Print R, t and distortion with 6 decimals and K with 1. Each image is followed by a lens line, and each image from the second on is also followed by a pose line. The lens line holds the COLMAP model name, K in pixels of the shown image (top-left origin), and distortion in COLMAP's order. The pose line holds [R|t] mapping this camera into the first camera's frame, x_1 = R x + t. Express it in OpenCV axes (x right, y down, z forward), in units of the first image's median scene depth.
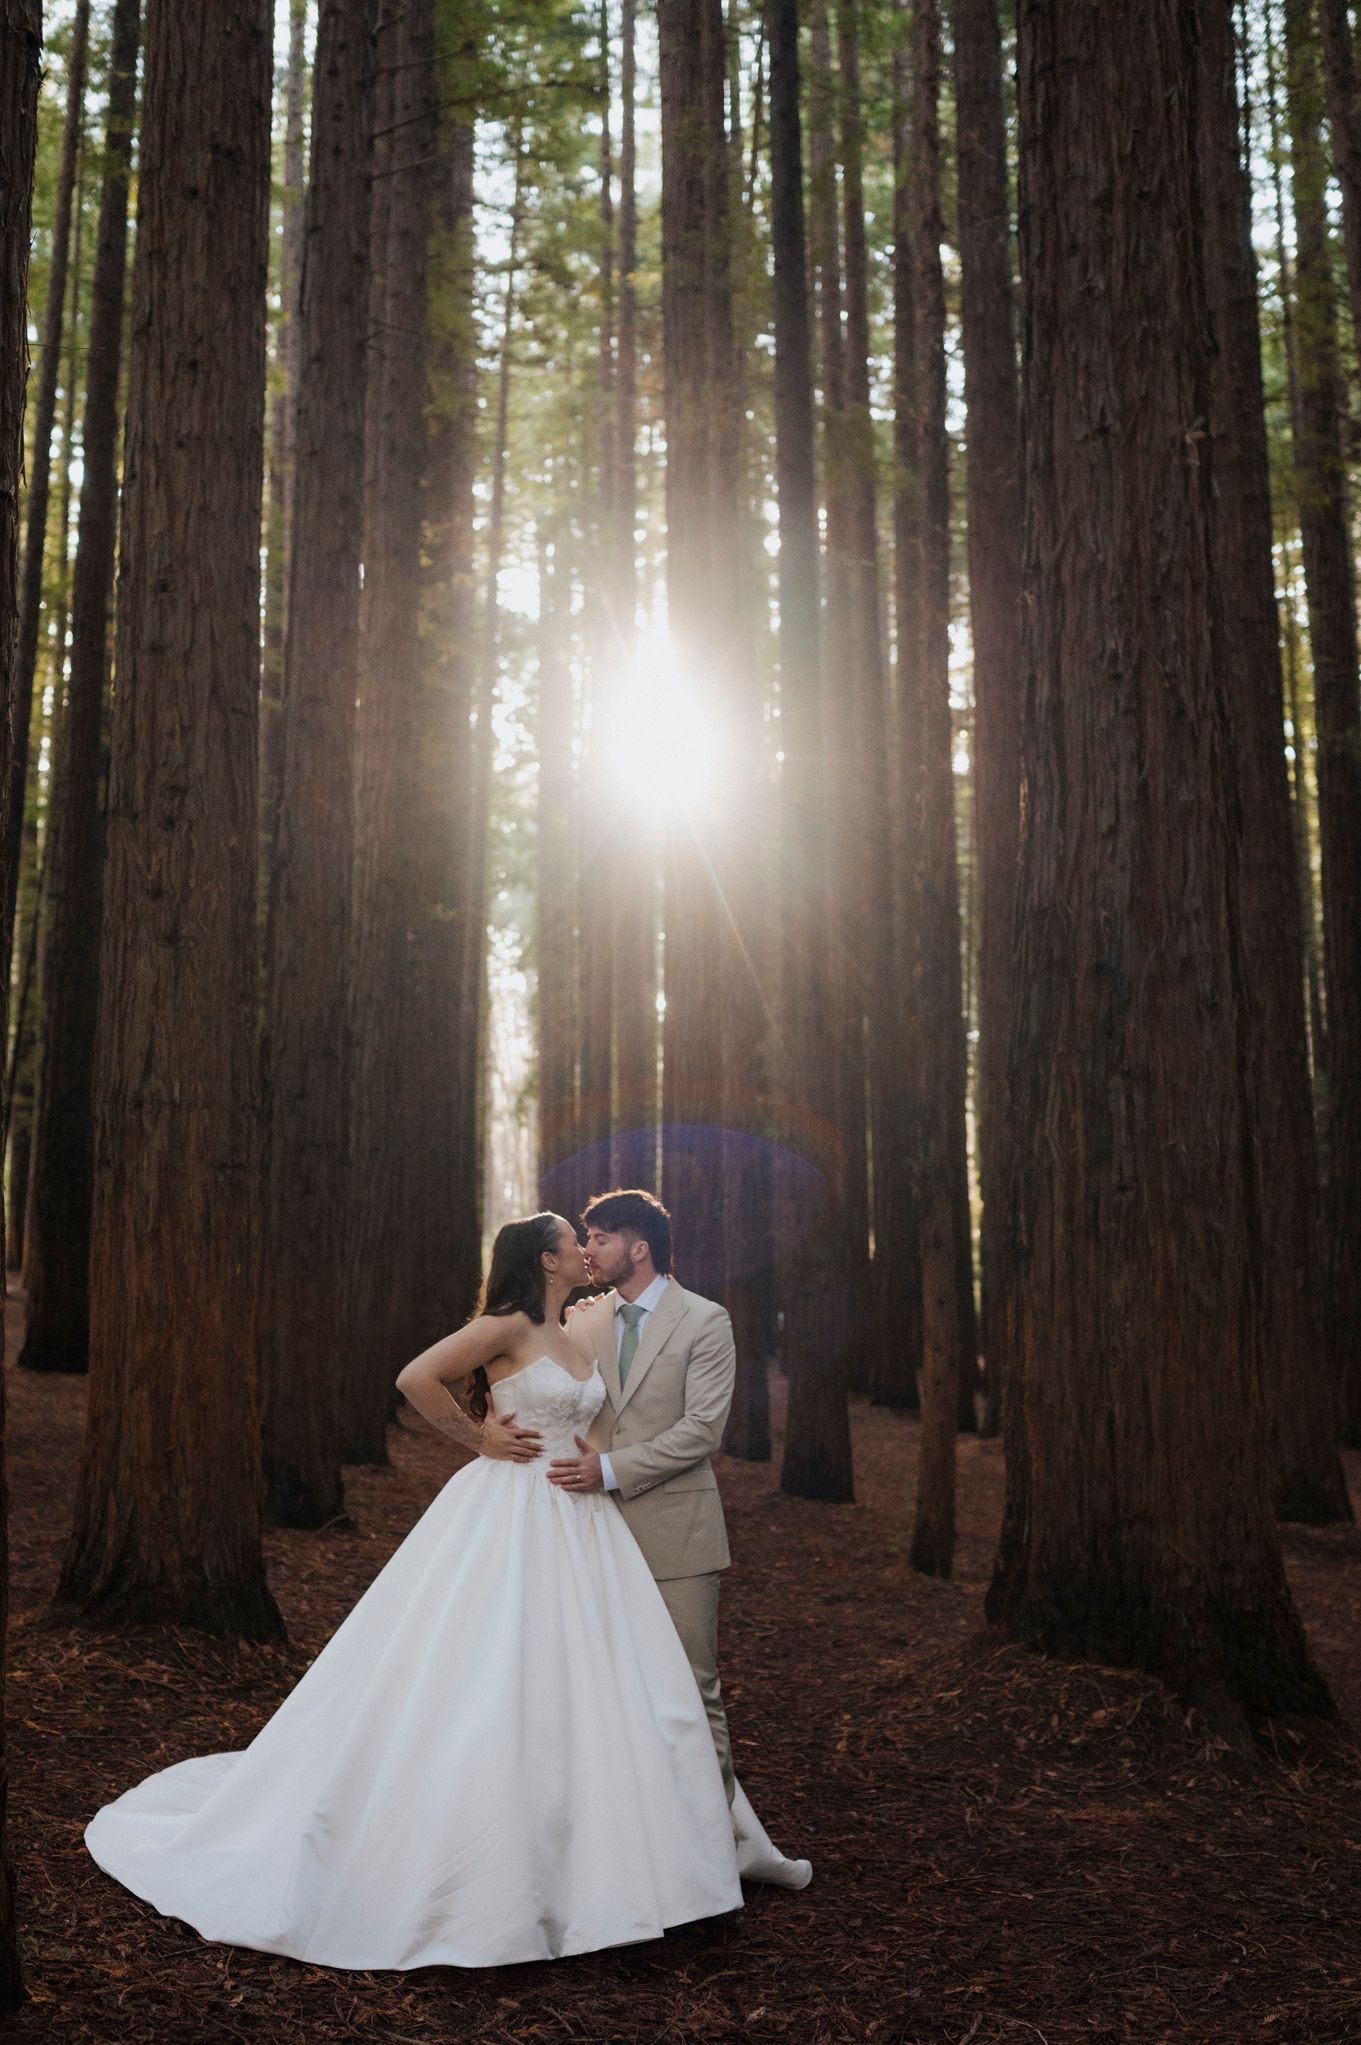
lens RADIAL K [[1972.6, 0, 680.5], [0, 1972.6, 1022.5], [0, 0, 1]] dist [-0.000038, 0.011146]
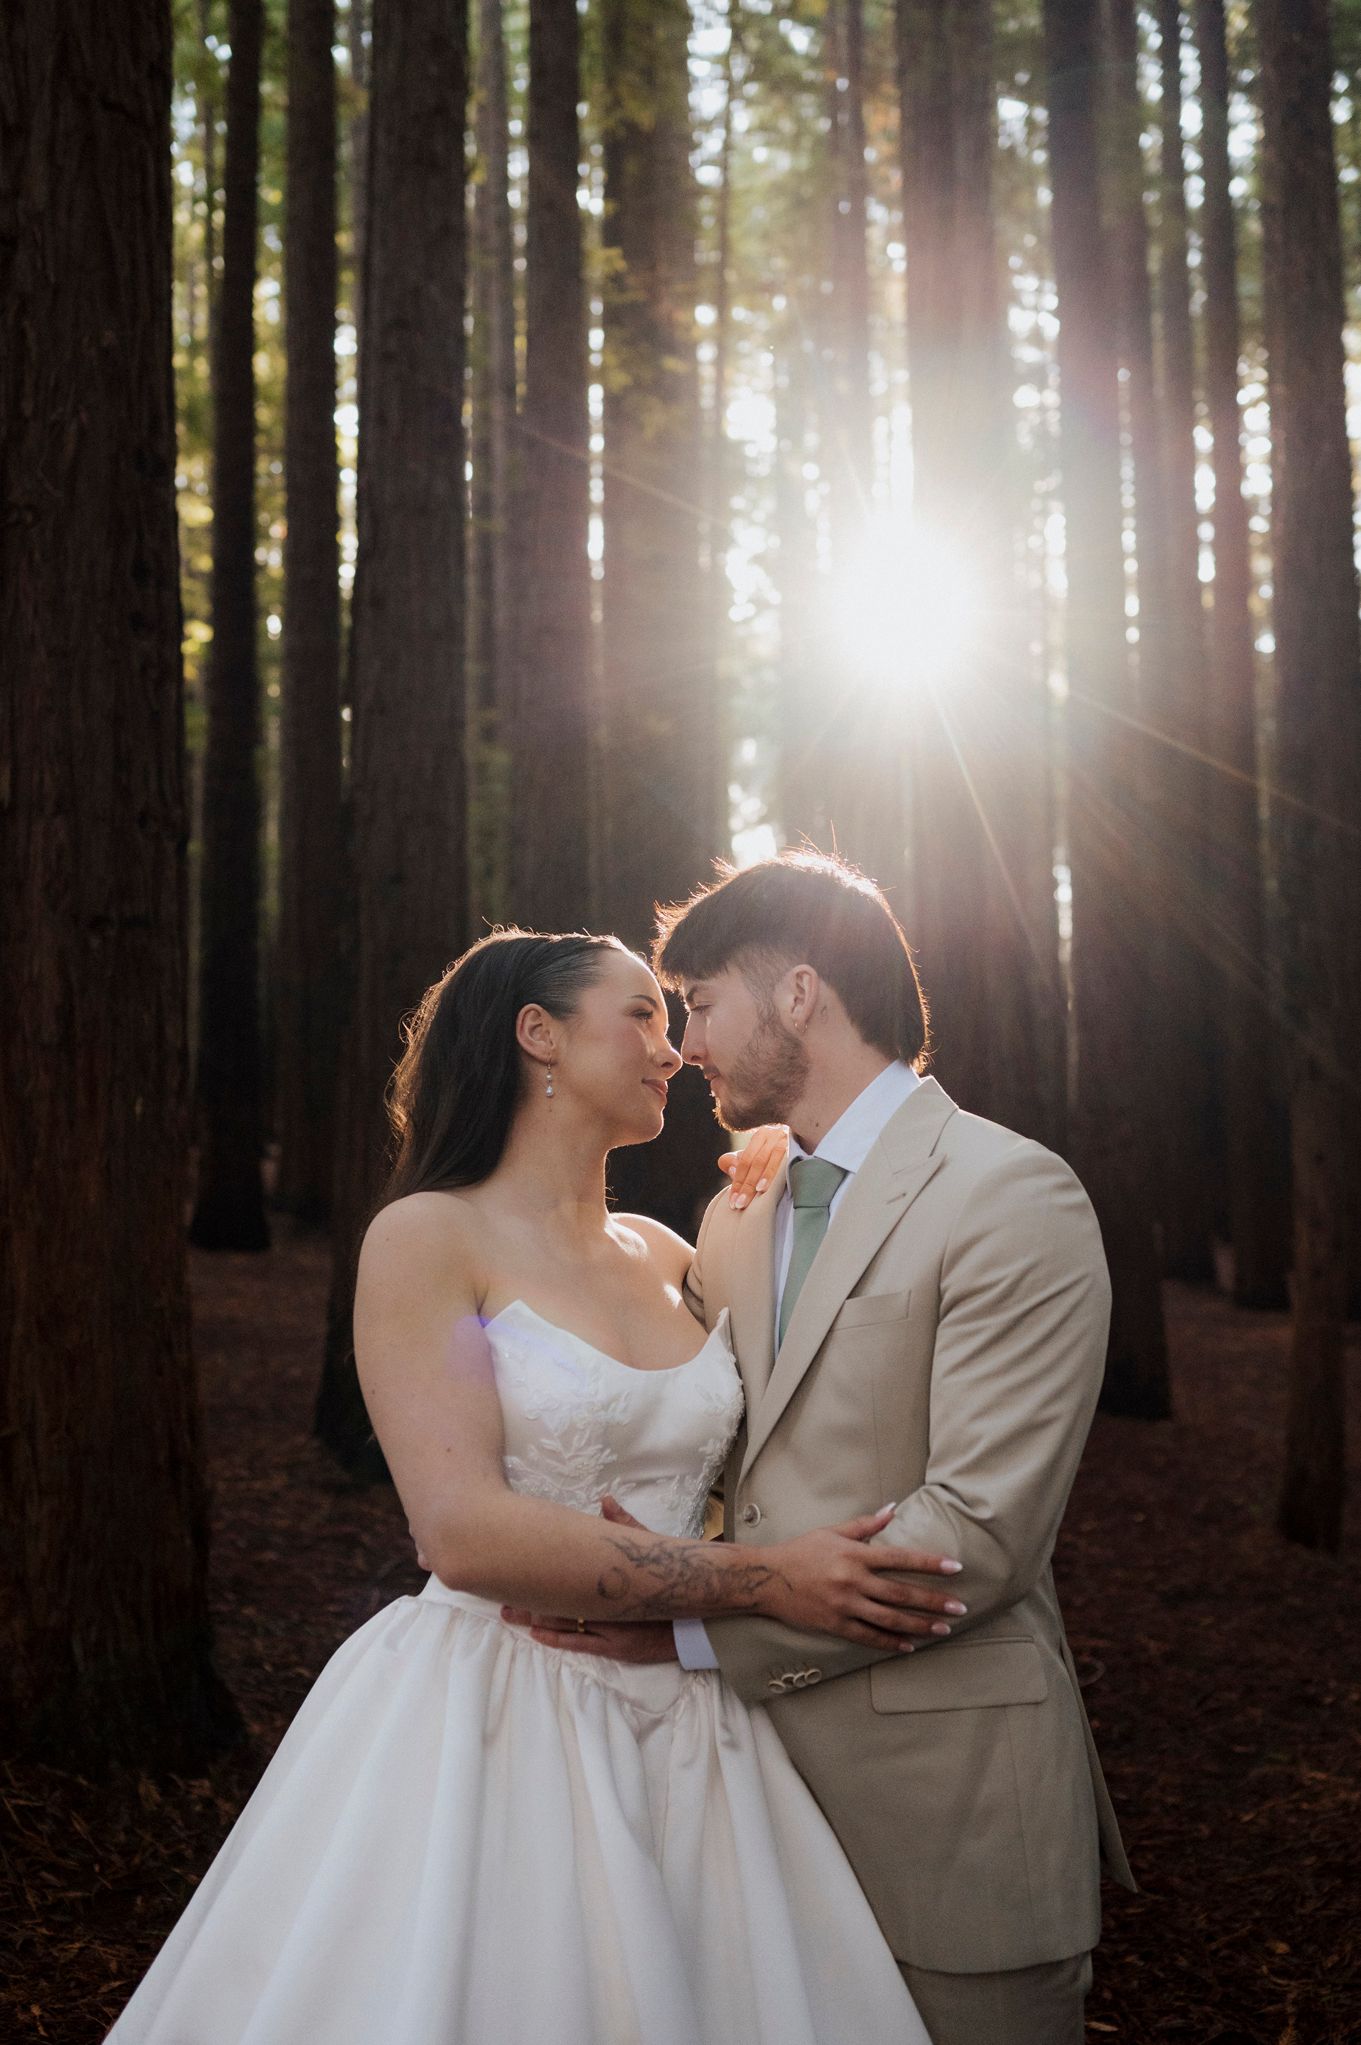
lens RADIAL K [[1972.6, 0, 680.5], [0, 1972.6, 1022.5], [0, 0, 1]] dist [-0.000038, 0.011146]
pose [[0.991590, -0.019529, -0.127936, -0.000673], [0.028138, 0.997434, 0.065835, 0.043669], [0.126322, -0.068881, 0.989595, 0.298497]]
